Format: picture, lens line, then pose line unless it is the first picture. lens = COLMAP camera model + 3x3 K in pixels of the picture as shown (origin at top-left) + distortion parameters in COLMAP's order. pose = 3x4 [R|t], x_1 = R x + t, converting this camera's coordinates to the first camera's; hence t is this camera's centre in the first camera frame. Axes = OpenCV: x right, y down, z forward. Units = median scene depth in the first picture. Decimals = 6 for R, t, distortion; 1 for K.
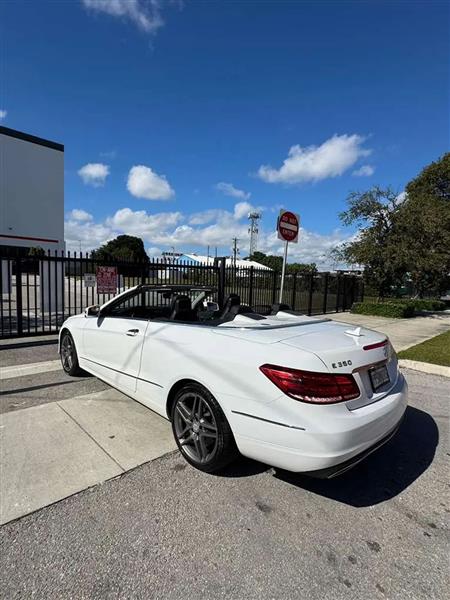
lens RADIAL K [[303.8, 0, 224.3], [0, 303.8, 298.4], [0, 0, 1]] dist [-0.006936, 0.002190]
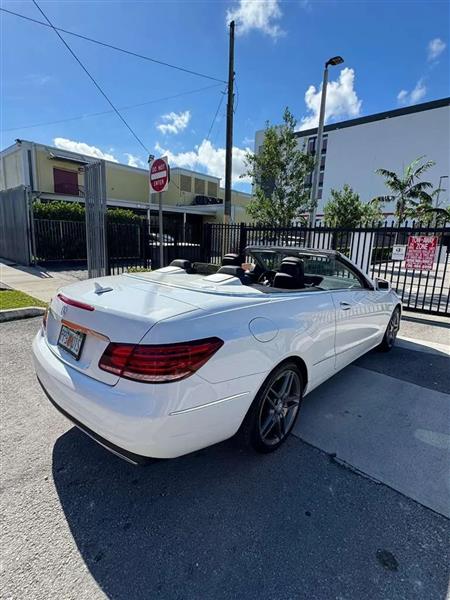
lens RADIAL K [[303.2, 0, 223.9], [0, 303.2, 302.1], [0, 0, 1]] dist [-0.010641, 0.002945]
pose [[0.046353, 0.170245, -0.984311, 0.418100], [-0.106045, 0.980641, 0.164616, -0.006977], [0.993280, 0.096751, 0.063509, 0.426248]]
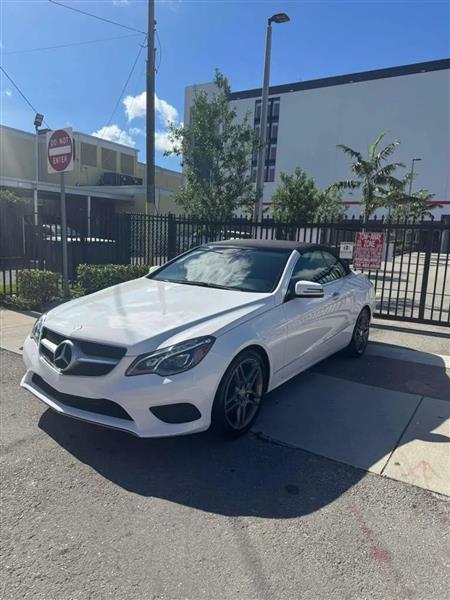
lens RADIAL K [[424.8, 0, 223.9], [0, 424.8, 302.8], [0, 0, 1]] dist [0.061610, -0.077132]
pose [[0.227152, 0.125080, -0.965794, 0.568200], [-0.107172, 0.988905, 0.102867, -0.003409], [0.967944, 0.080140, 0.238036, 0.409734]]
